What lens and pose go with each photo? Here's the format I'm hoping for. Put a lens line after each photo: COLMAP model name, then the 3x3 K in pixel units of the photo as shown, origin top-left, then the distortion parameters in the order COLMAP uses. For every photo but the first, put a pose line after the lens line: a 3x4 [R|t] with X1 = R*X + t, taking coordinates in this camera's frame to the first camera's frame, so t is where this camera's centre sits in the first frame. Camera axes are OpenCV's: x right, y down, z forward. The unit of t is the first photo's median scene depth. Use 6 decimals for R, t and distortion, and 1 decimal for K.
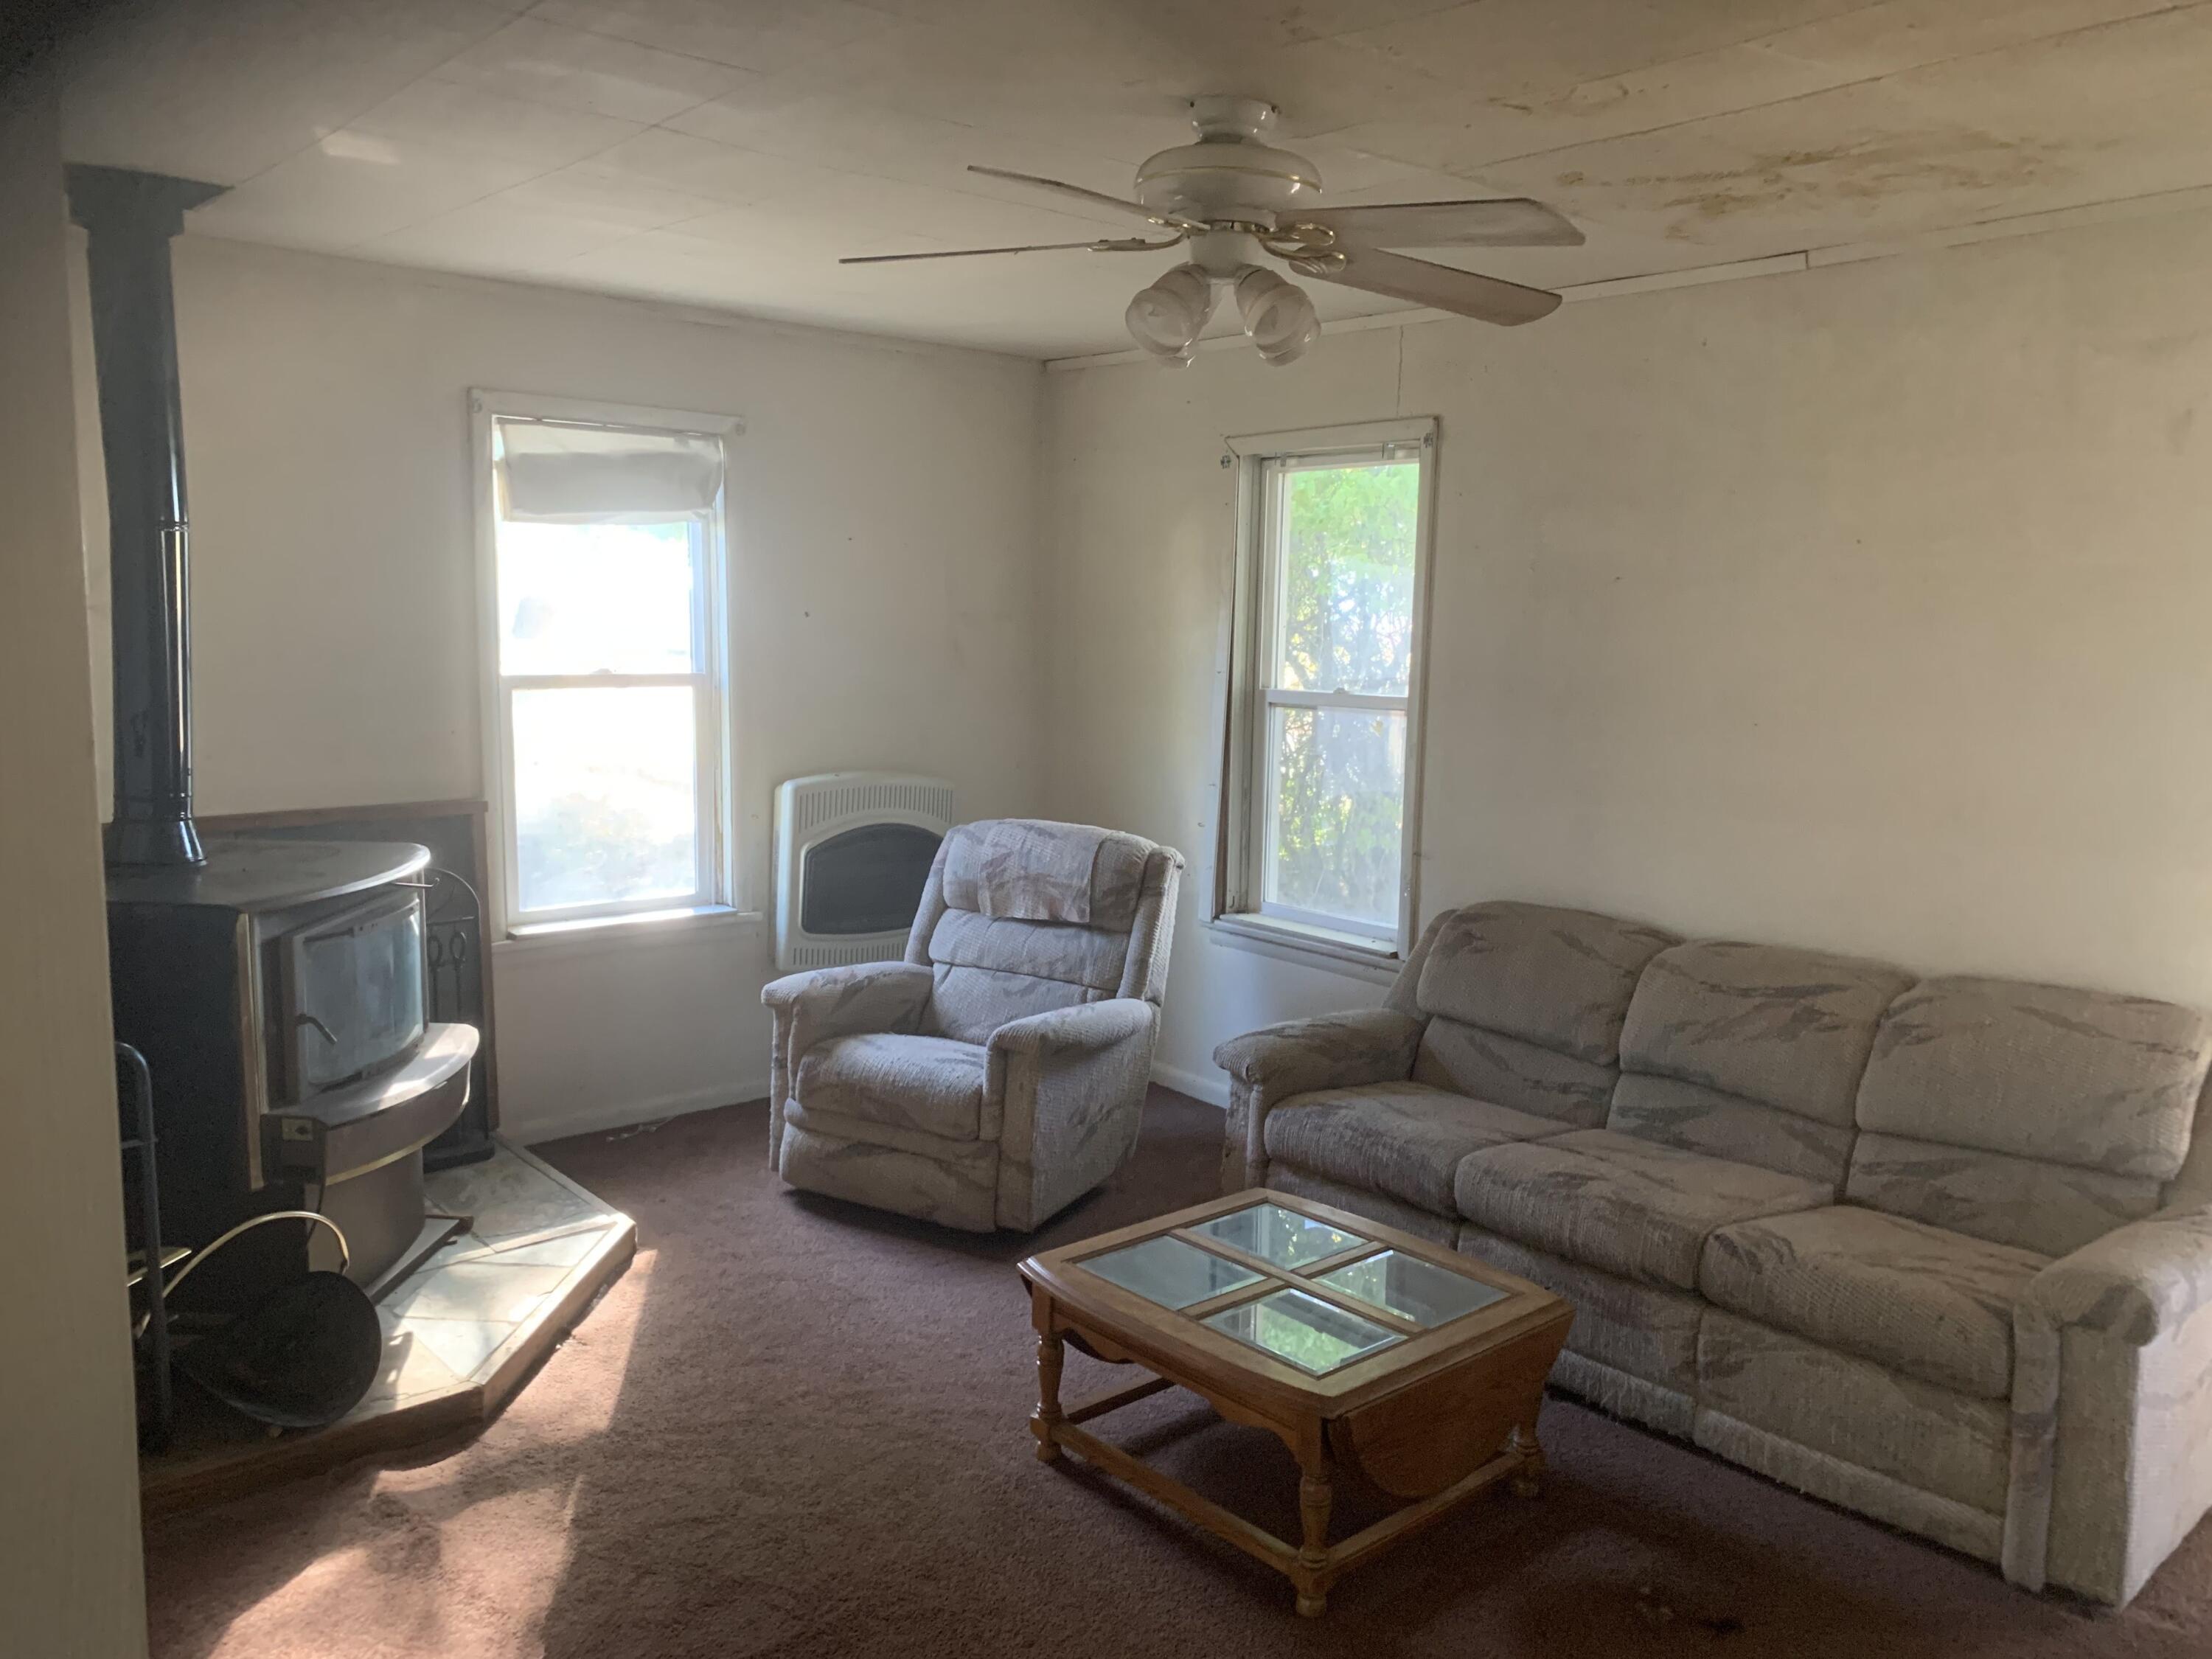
lens RADIAL K [[1701.5, 0, 1106.0], [0, 1701.5, 829.5], [0, 0, 1]] dist [-0.003190, 0.000453]
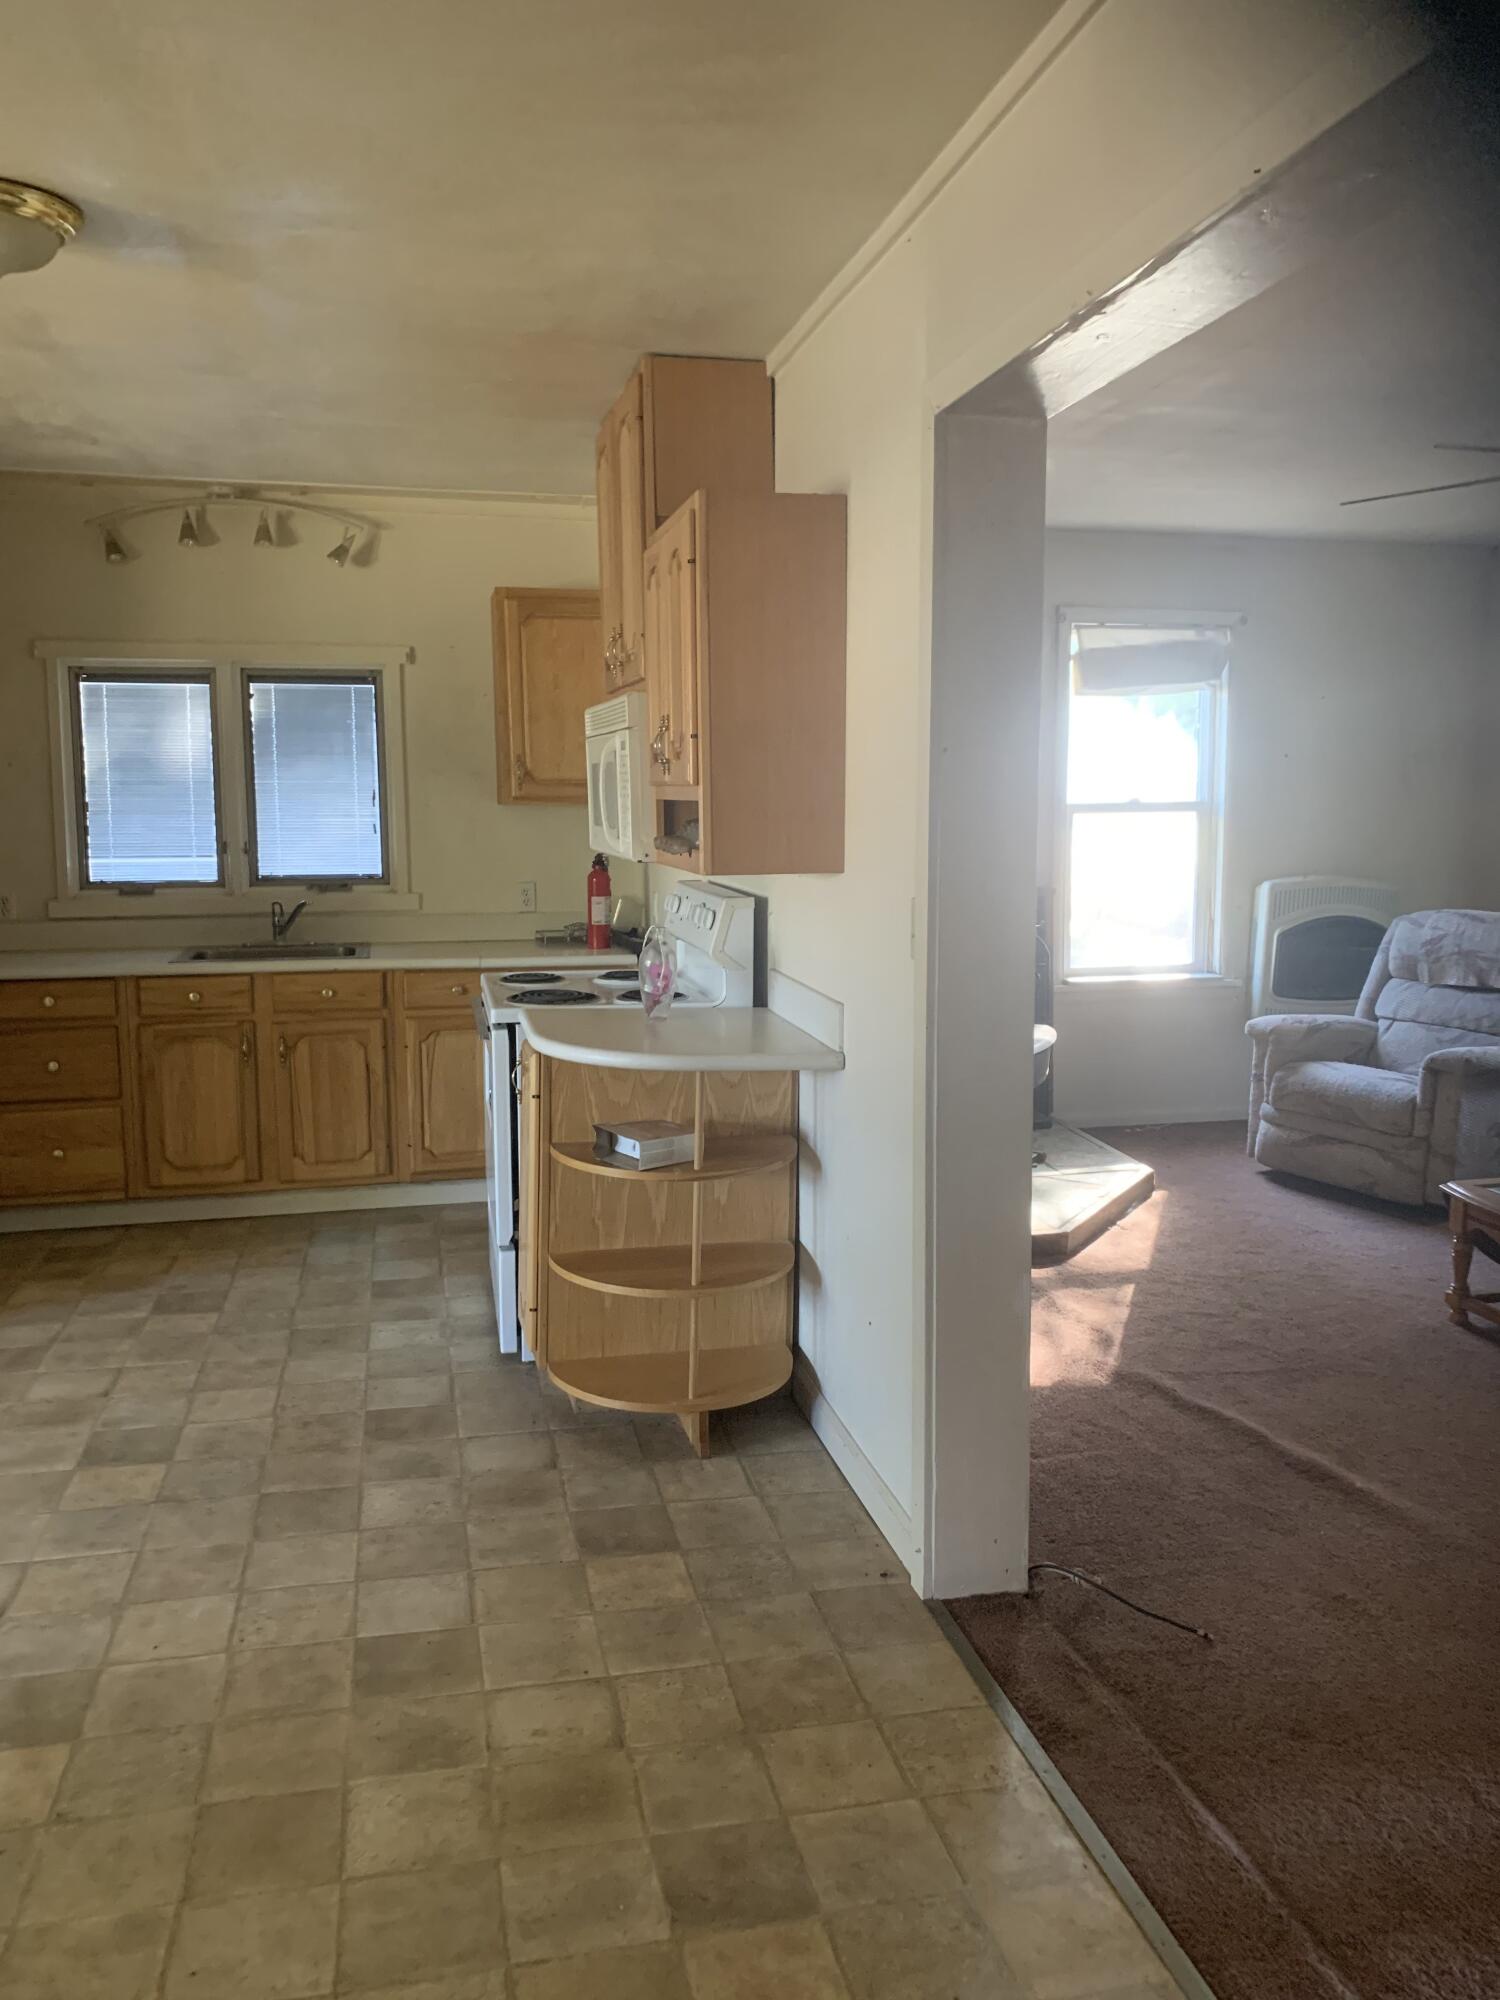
lens RADIAL K [[1538.5, 0, 748.1], [0, 1538.5, 978.9], [0, 0, 1]] dist [-0.003190, 0.000453]
pose [[0.884277, 0.034014, -0.465722, 0.021450], [-0.037891, 0.999281, 0.001038, 0.072954], [0.465423, 0.016729, 0.884930, -0.302016]]
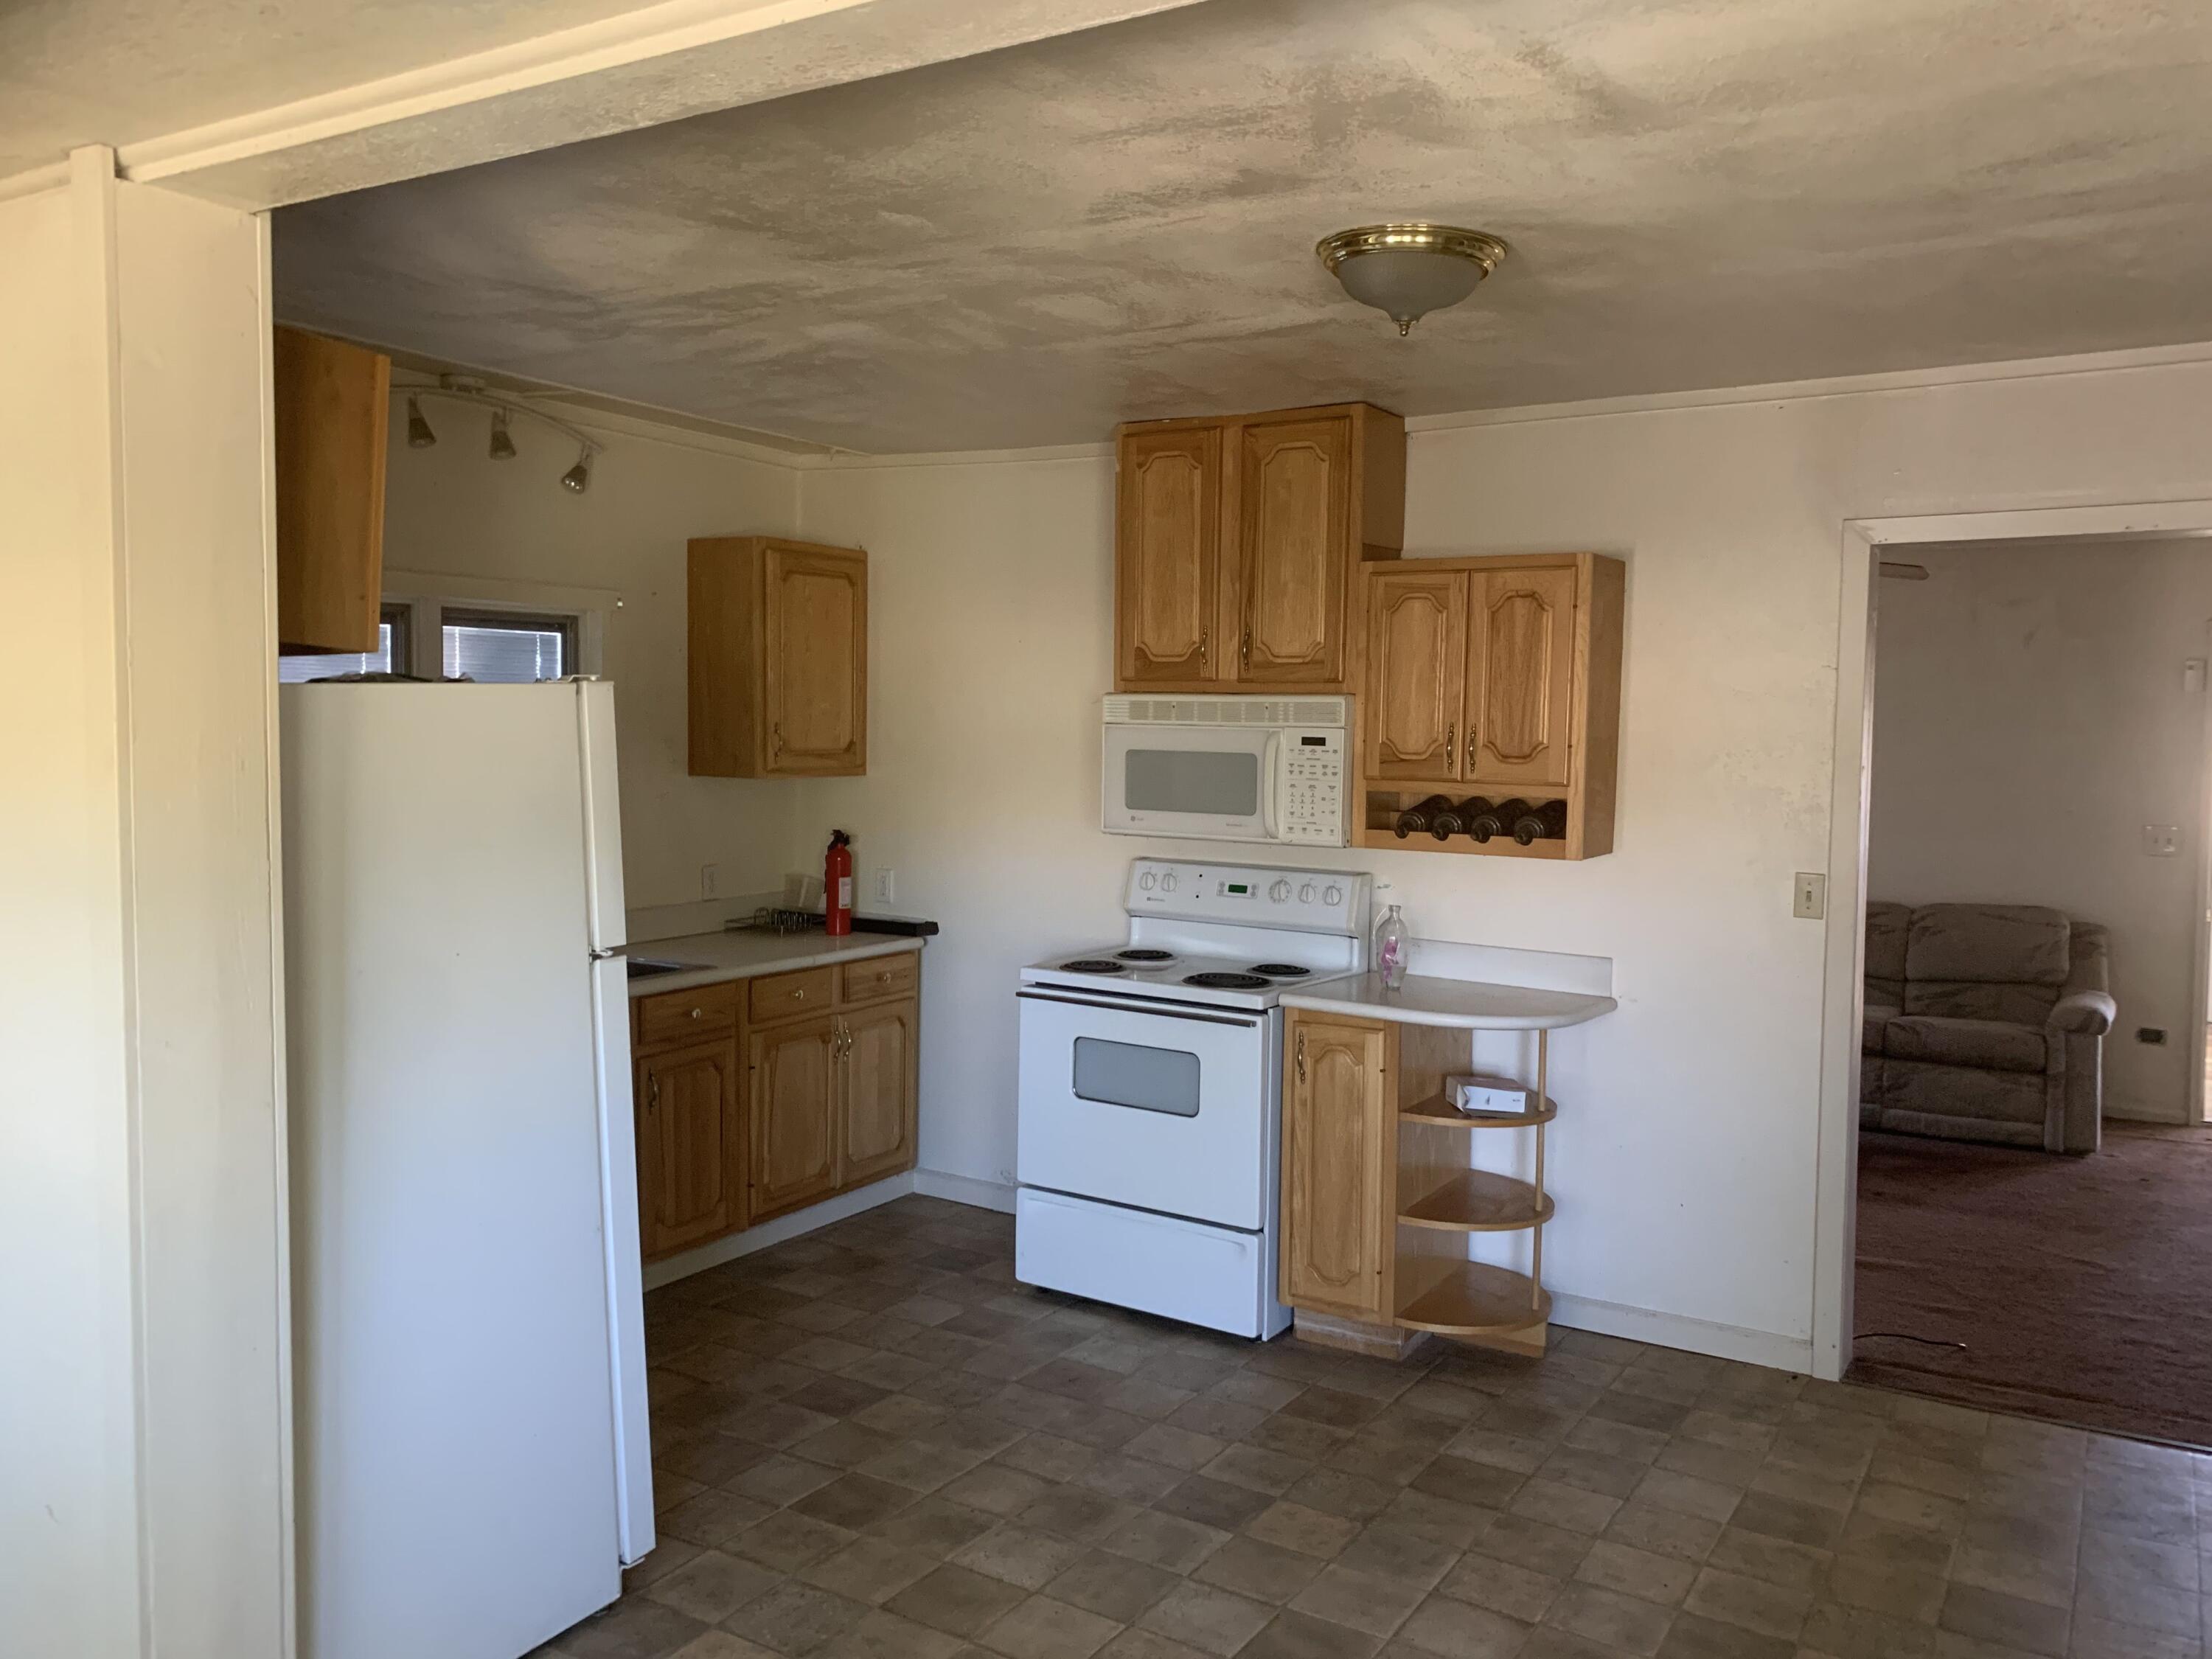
lens RADIAL K [[1701.5, 0, 1106.0], [0, 1701.5, 829.5], [0, 0, 1]] dist [-0.003190, 0.000453]
pose [[0.953488, -0.024329, 0.300449, -0.838473], [0.040450, 0.998049, -0.047554, 0.043423], [-0.298706, 0.057495, 0.952612, -0.508569]]
